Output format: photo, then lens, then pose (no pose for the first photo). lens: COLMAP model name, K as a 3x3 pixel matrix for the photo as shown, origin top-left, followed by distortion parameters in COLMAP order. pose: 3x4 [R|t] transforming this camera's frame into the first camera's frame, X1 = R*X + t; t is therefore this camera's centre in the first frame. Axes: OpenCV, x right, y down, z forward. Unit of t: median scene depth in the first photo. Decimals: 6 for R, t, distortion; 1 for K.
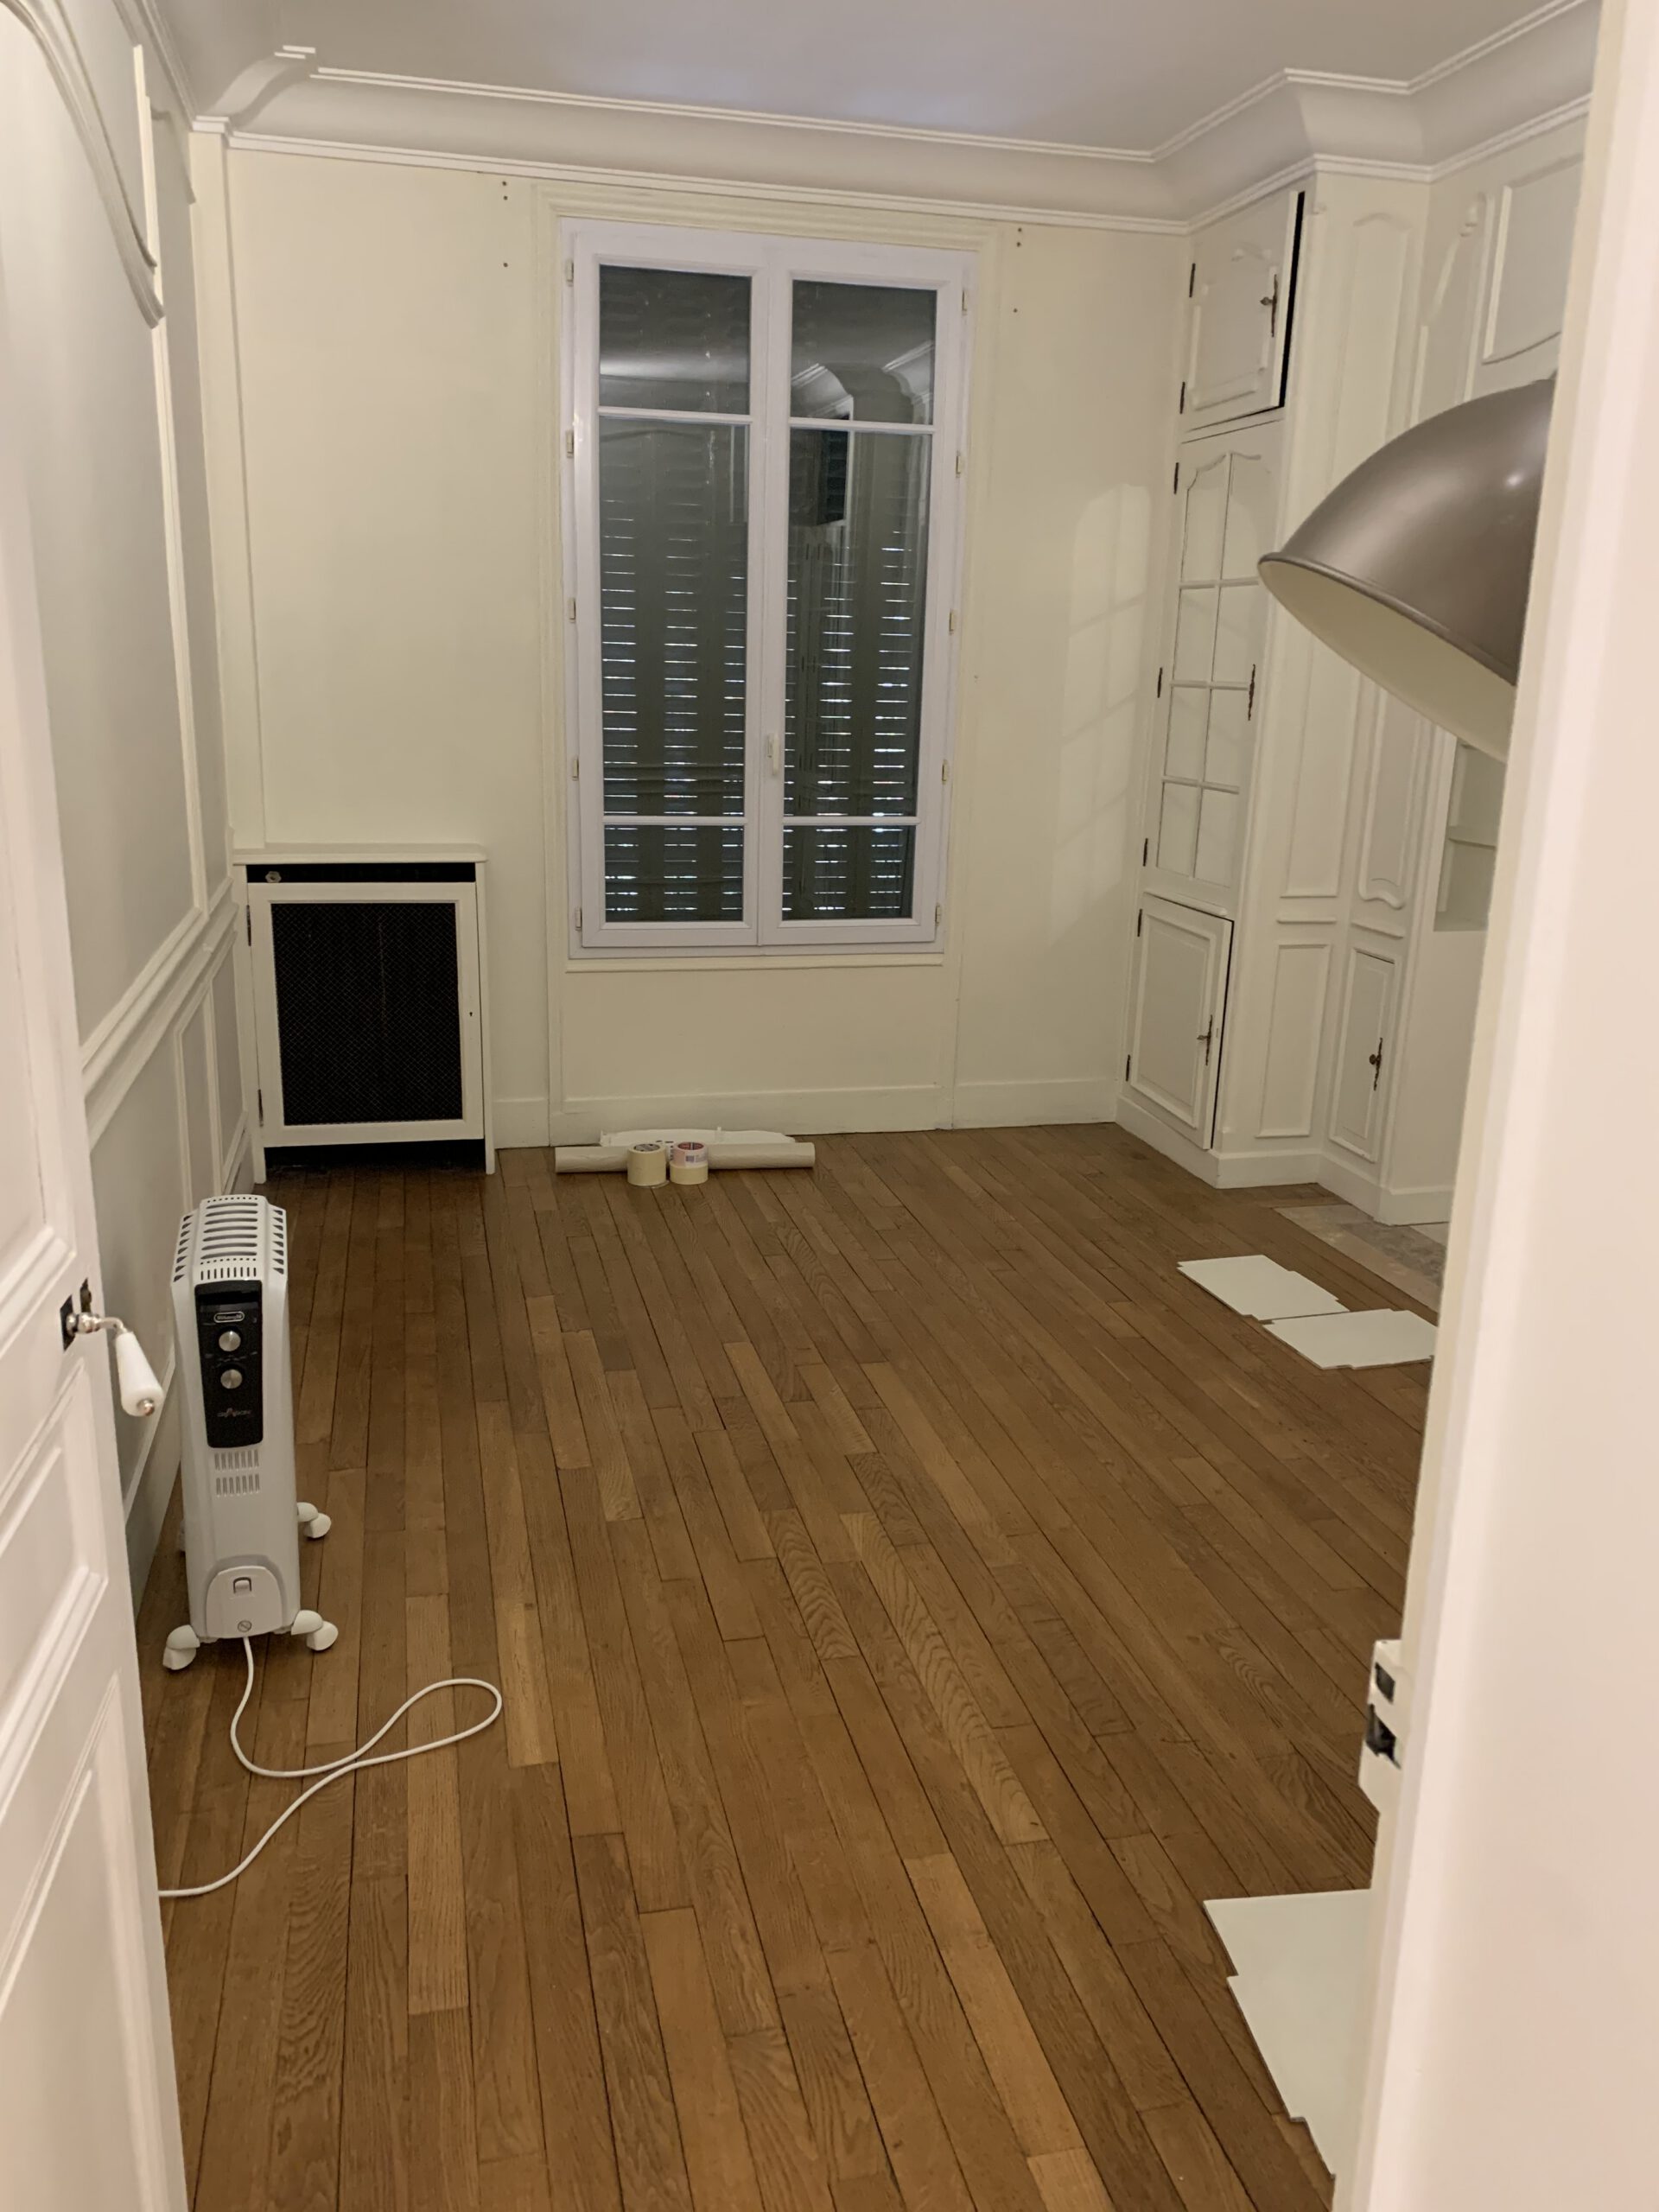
lens RADIAL K [[1658.2, 0, 829.5], [0, 1658.2, 1106.0], [0, 0, 1]] dist [0.034786, -0.047434]
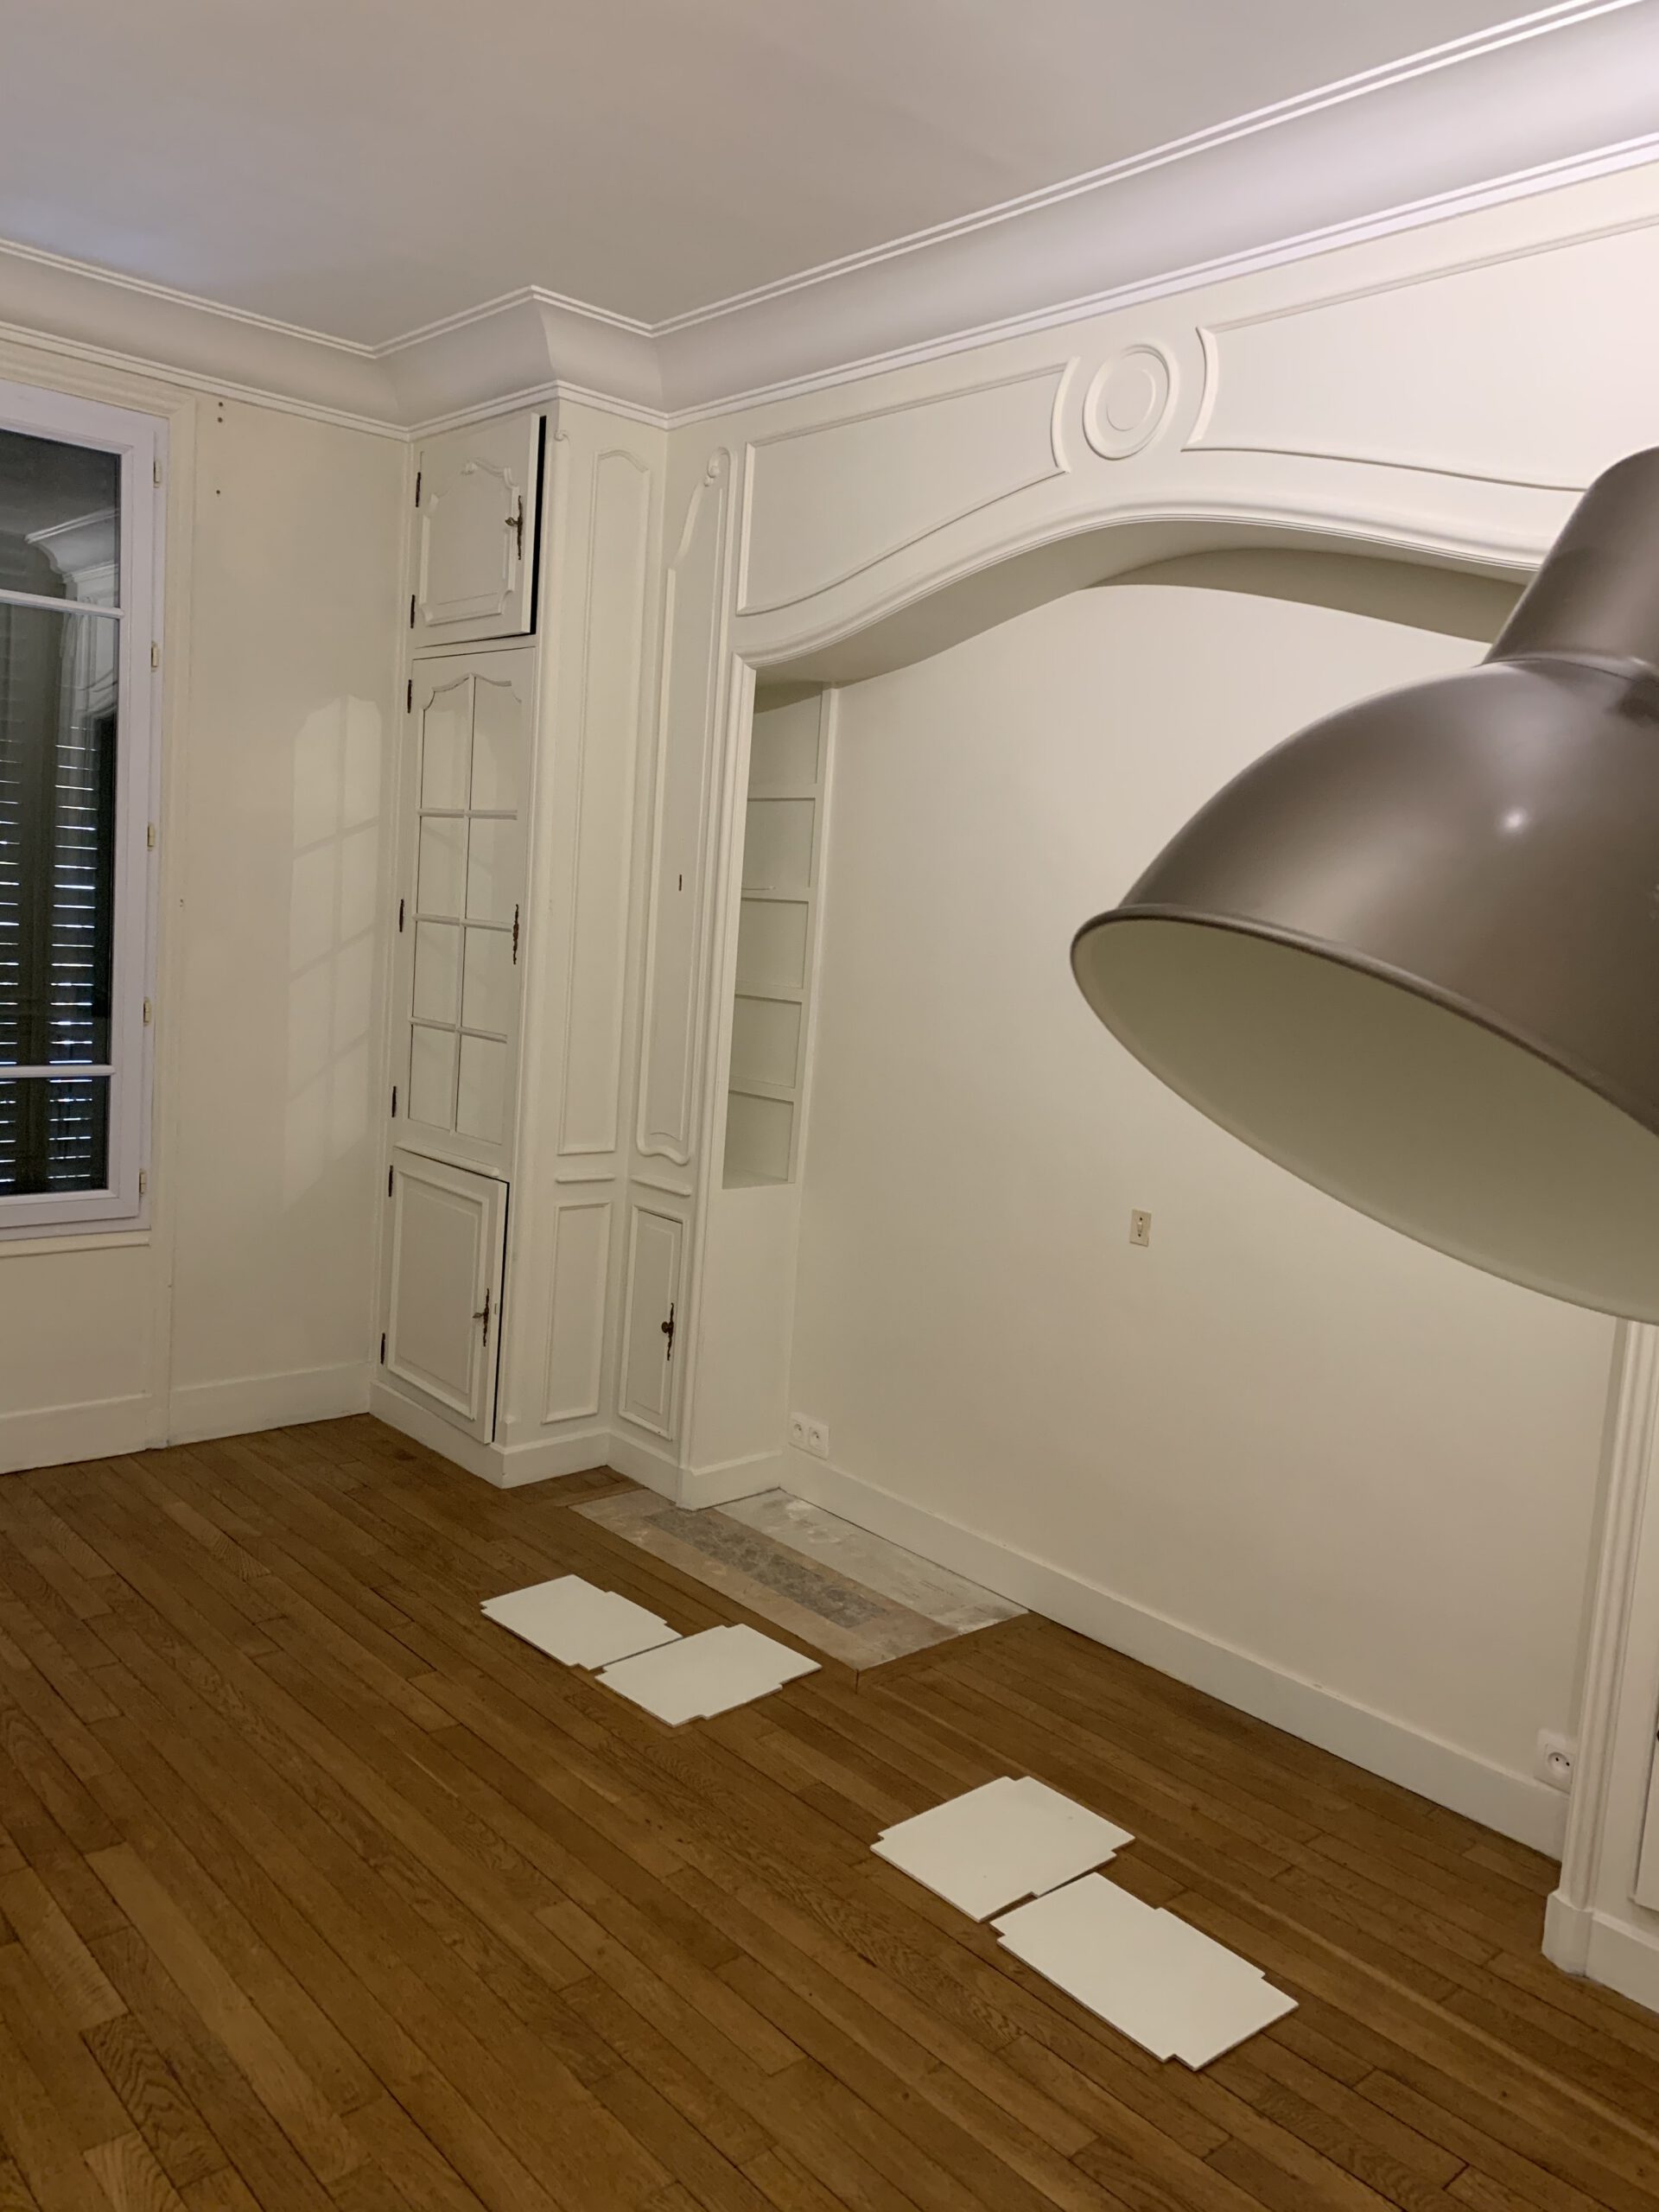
lens RADIAL K [[1711.8, 0, 834.1], [0, 1711.8, 1096.6], [0, 0, 1]] dist [0.036471, -0.027967]
pose [[0.888273, -0.015552, 0.459053, -0.023445], [0.074551, 0.991056, -0.110682, -0.045642], [-0.453226, 0.132538, 0.881487, 0.116158]]
